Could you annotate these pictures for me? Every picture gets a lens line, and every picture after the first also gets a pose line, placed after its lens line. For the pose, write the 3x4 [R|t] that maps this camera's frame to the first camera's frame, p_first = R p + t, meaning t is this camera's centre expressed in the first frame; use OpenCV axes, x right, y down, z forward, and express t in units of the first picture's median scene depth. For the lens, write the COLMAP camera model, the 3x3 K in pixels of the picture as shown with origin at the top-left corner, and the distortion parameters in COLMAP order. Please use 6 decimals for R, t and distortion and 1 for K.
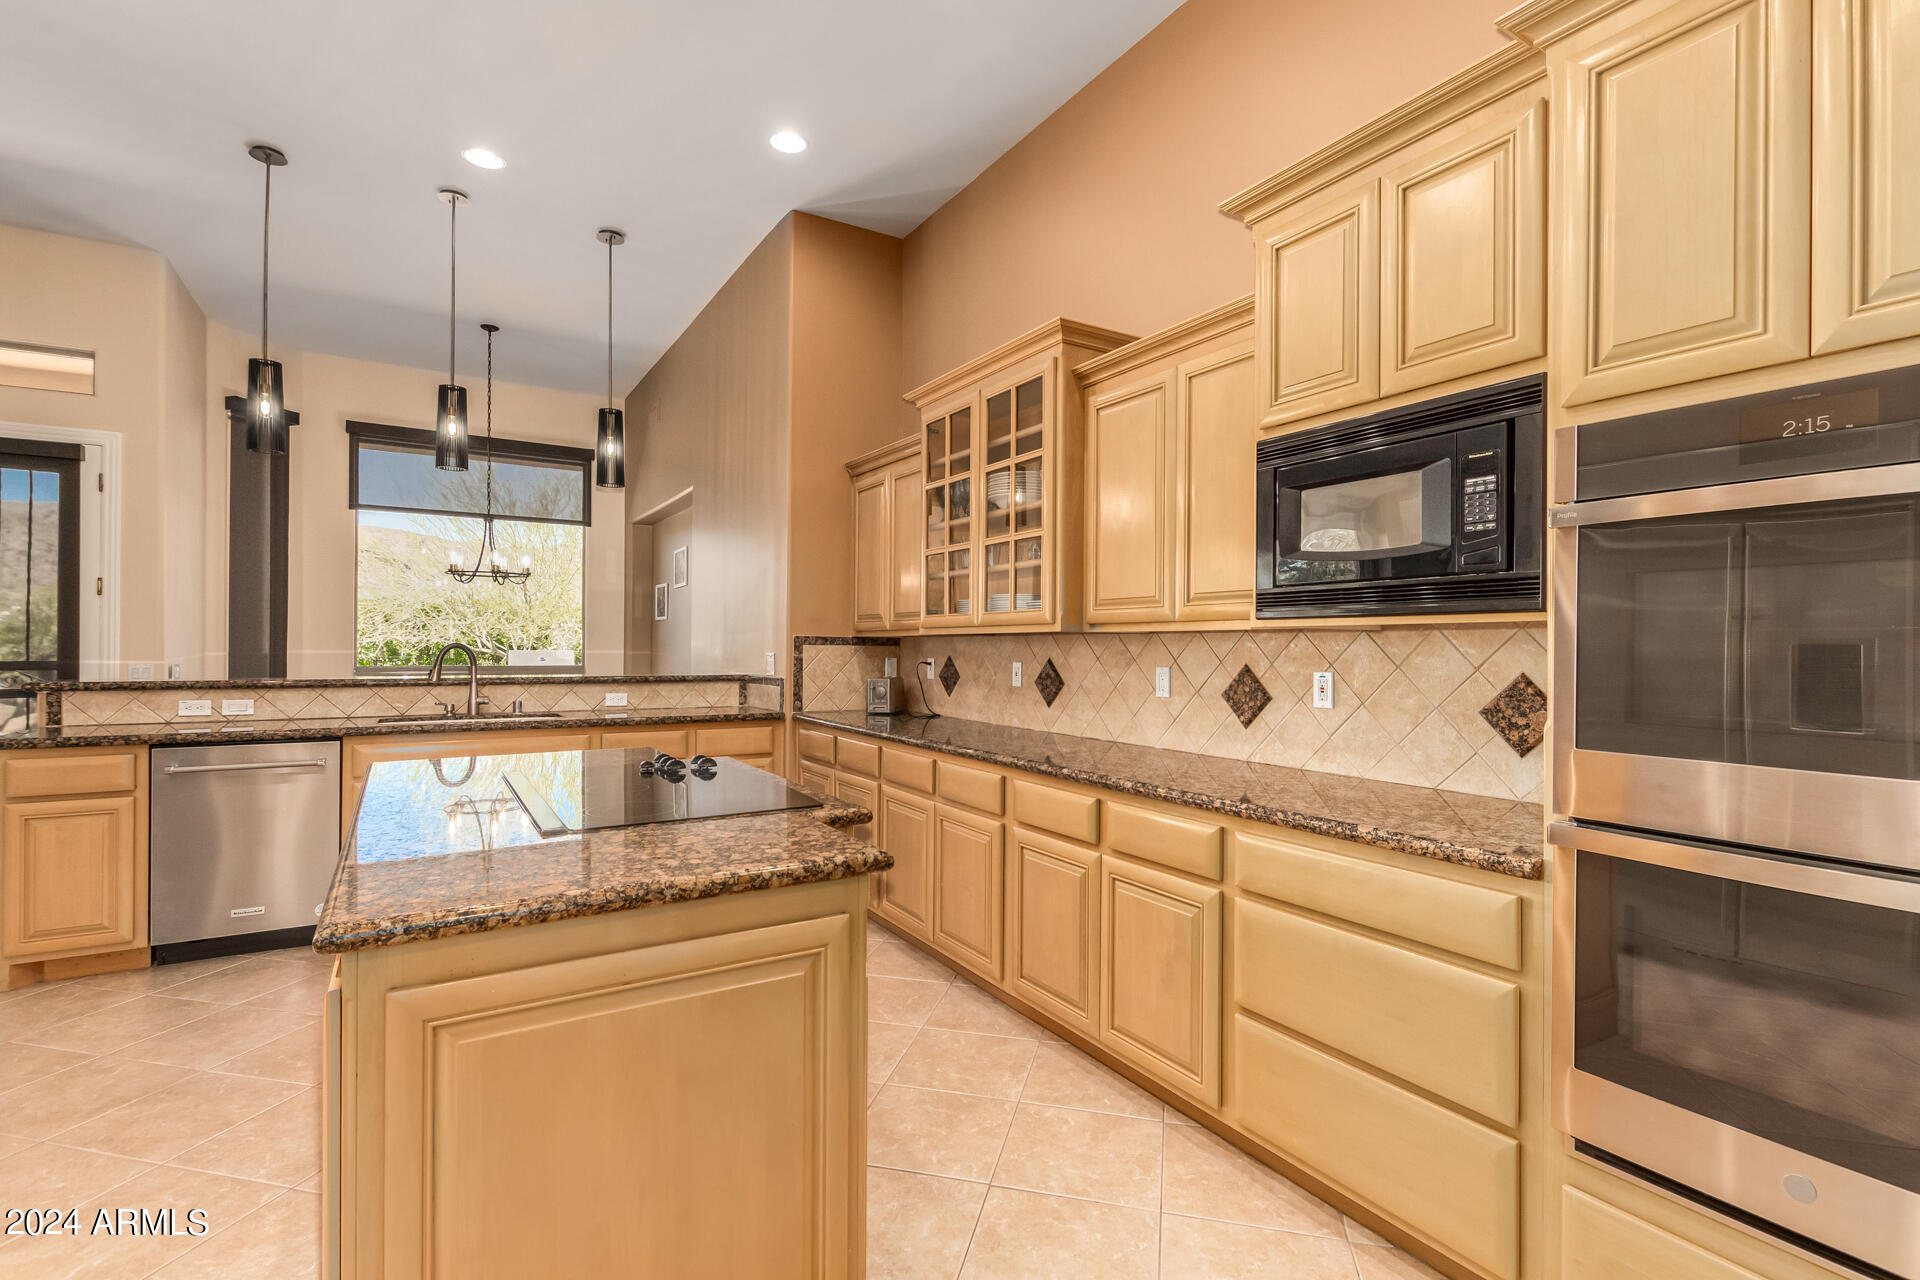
lens RADIAL K [[908.0, 0, 961.7], [0, 908.0, 642.6], [0, 0, 1]] dist [0.016911, -0.000180]
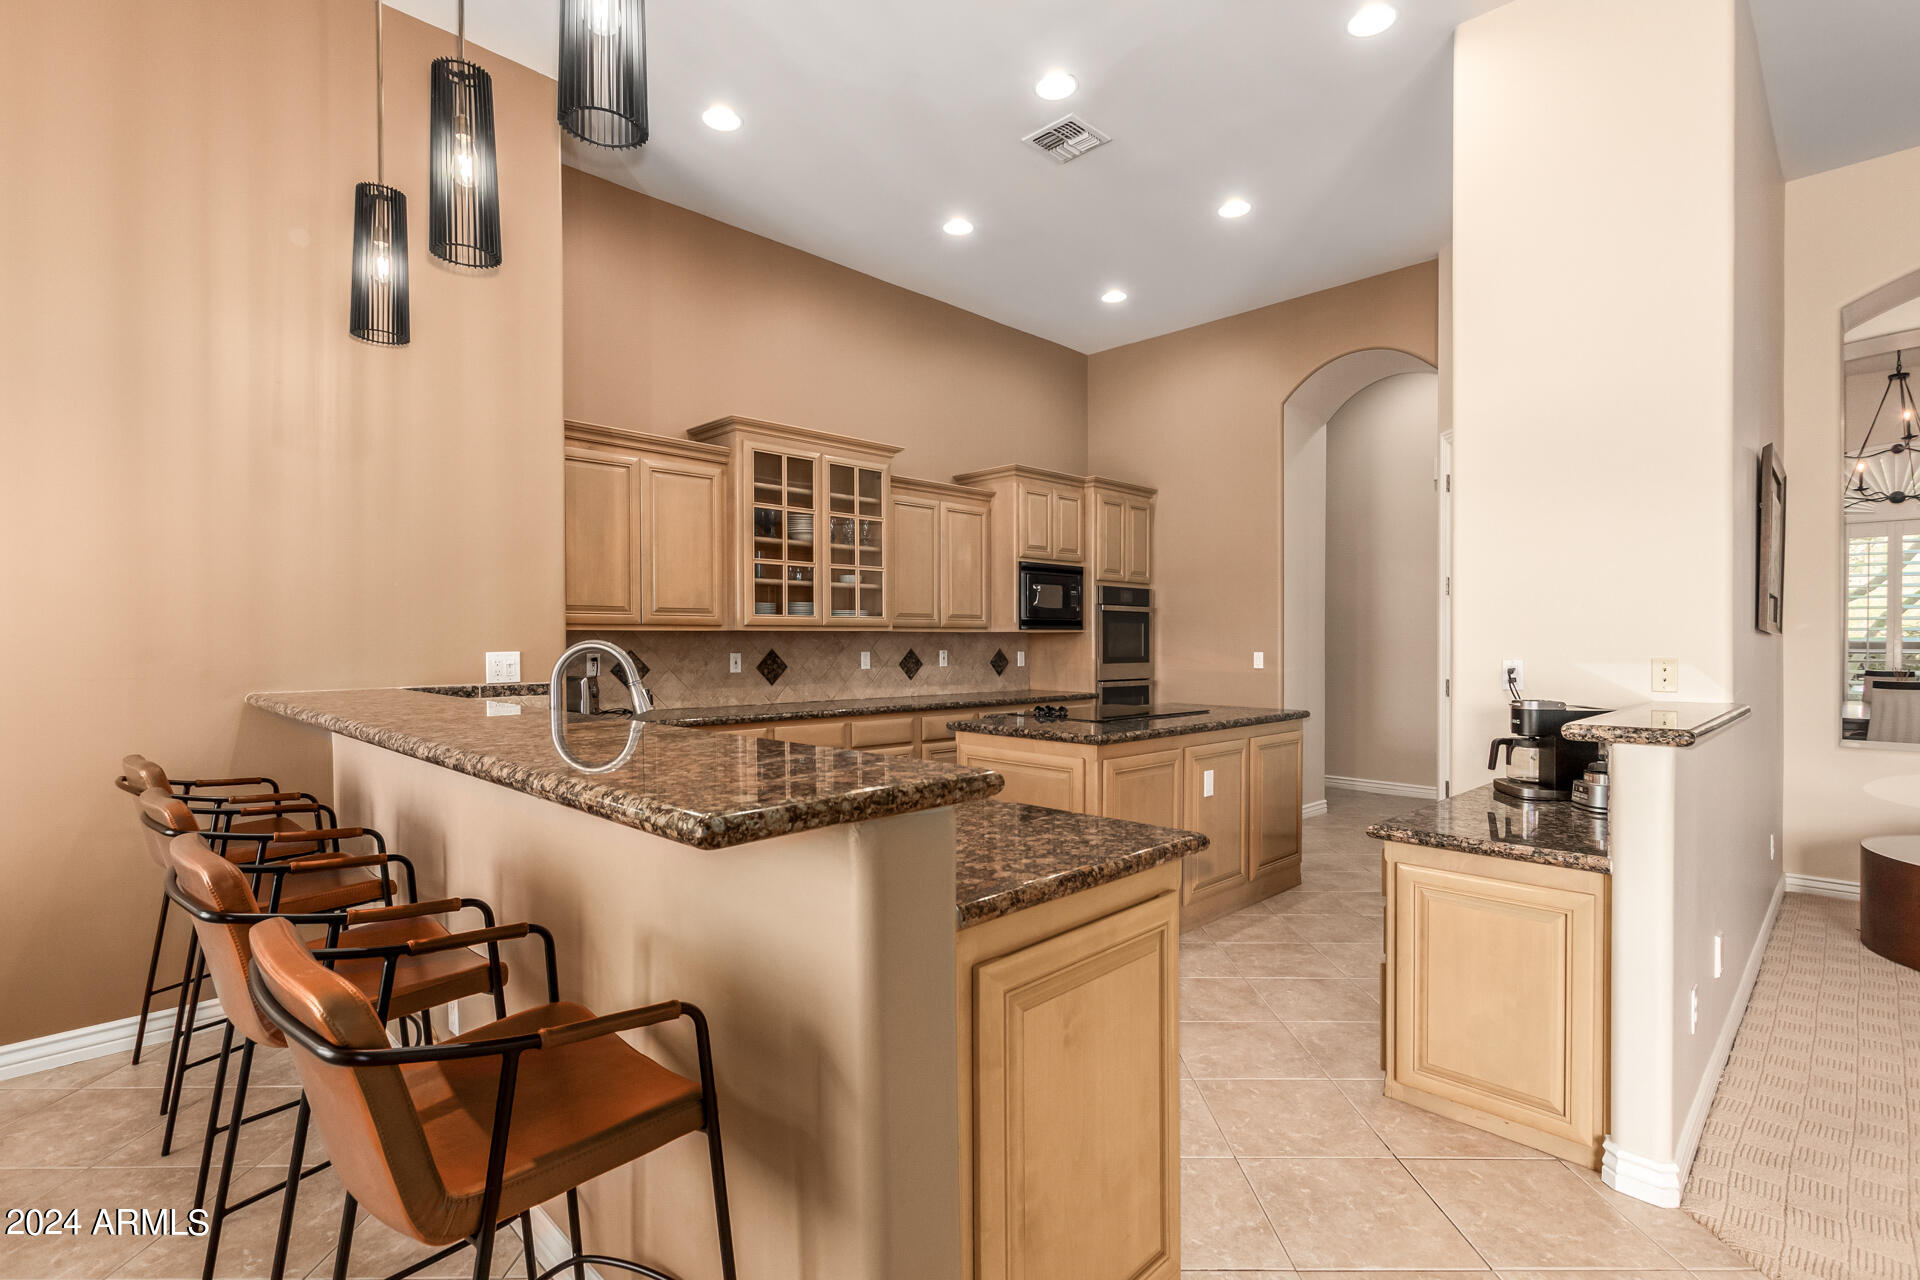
lens RADIAL K [[908.0, 0, 972.0], [0, 908.0, 648.9], [0, 0, 1]] dist [0.016911, -0.000180]
pose [[-0.250330, -0.013986, 0.968060, -1.509008], [-0.001285, 0.999900, 0.014113, -0.003266], [-0.968160, 0.002289, -0.250323, 1.240636]]
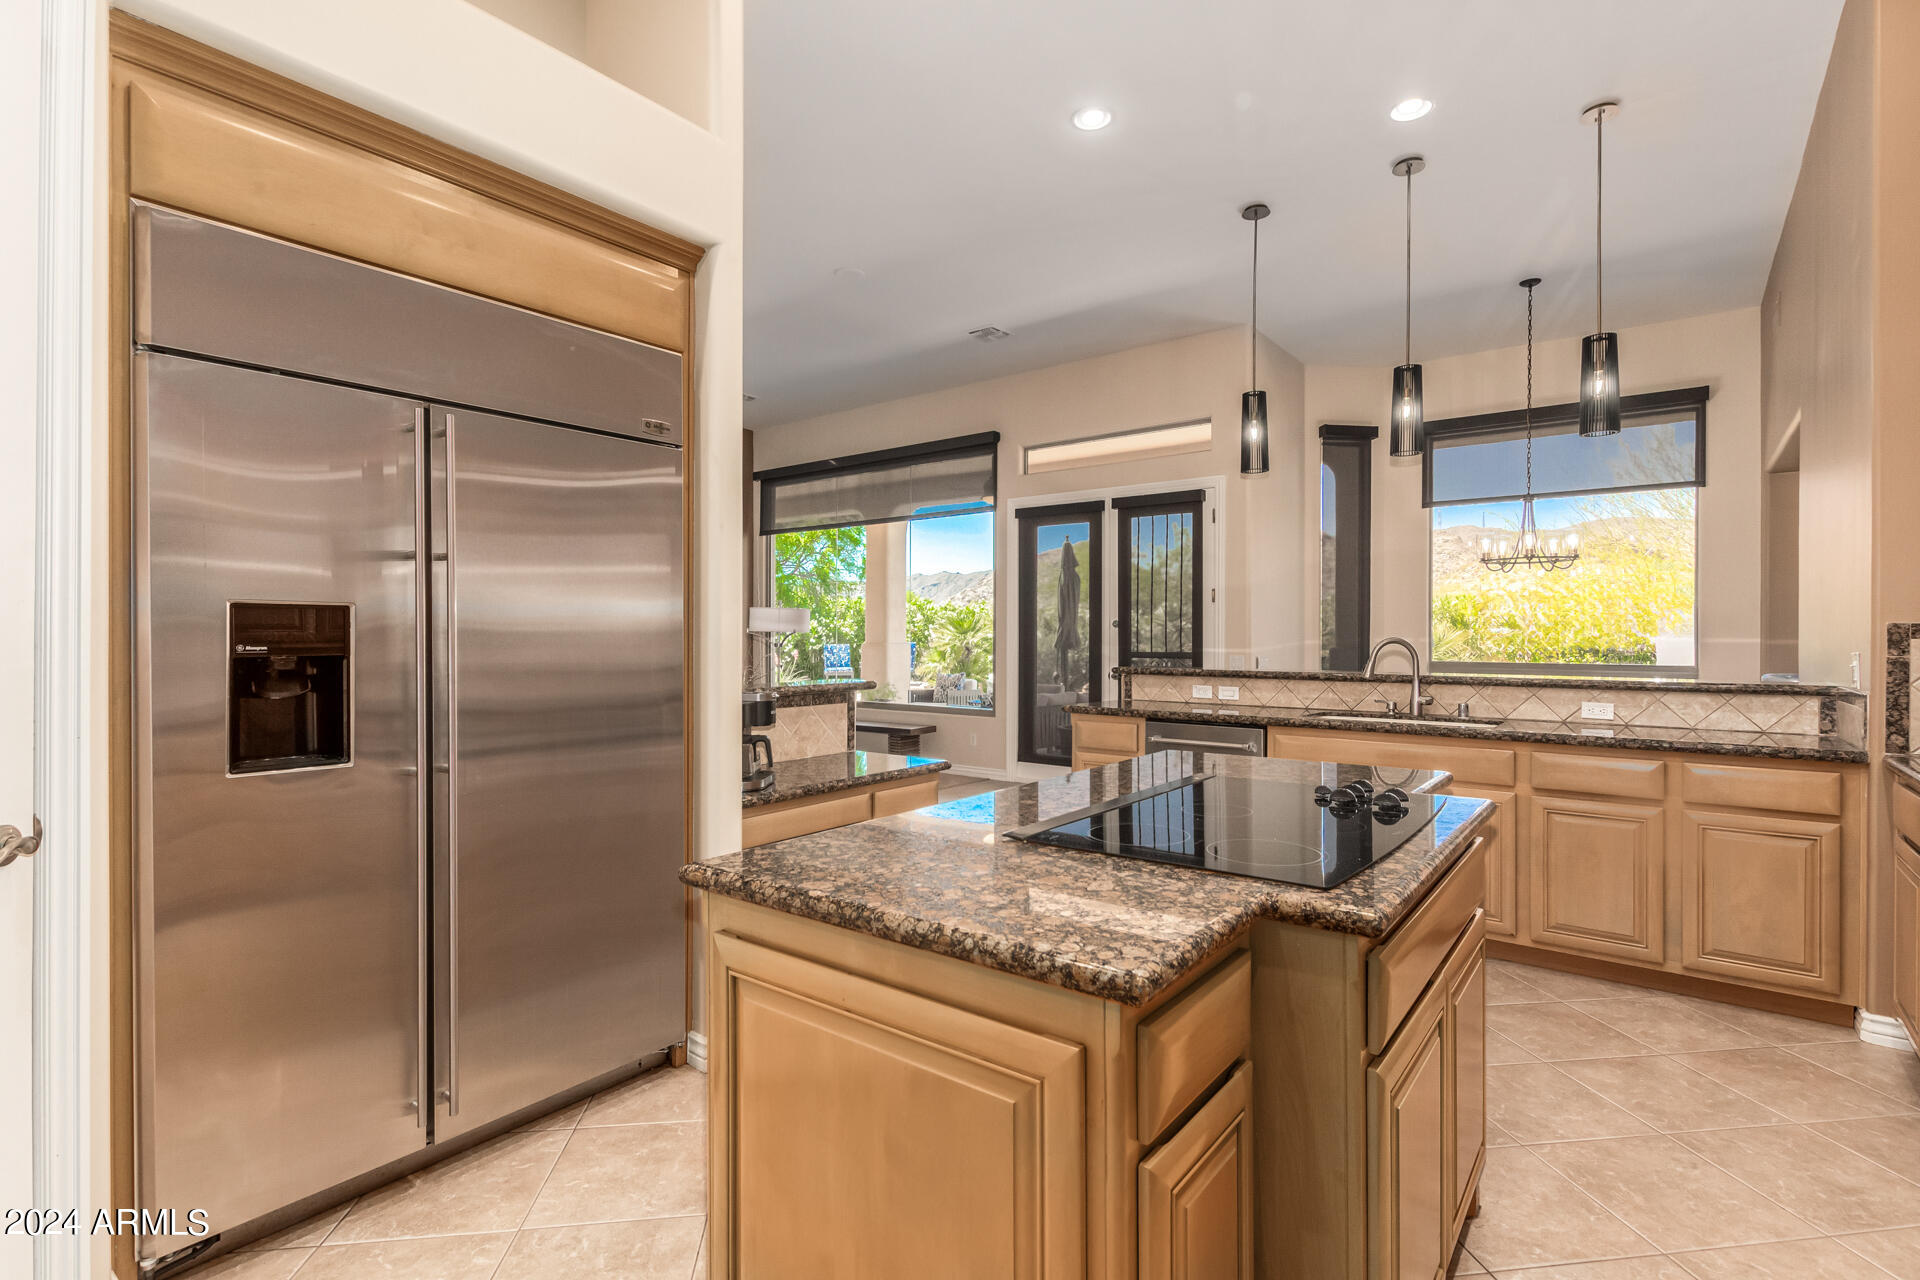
lens RADIAL K [[908.0, 0, 955.8], [0, 908.0, 628.4], [0, 0, 1]] dist [0.016911, -0.000180]
pose [[0.362721, -0.014096, -0.931791, 0.151756], [0.002695, 0.999897, -0.014077, 0.002884], [0.931894, 0.002595, 0.362722, 0.229541]]
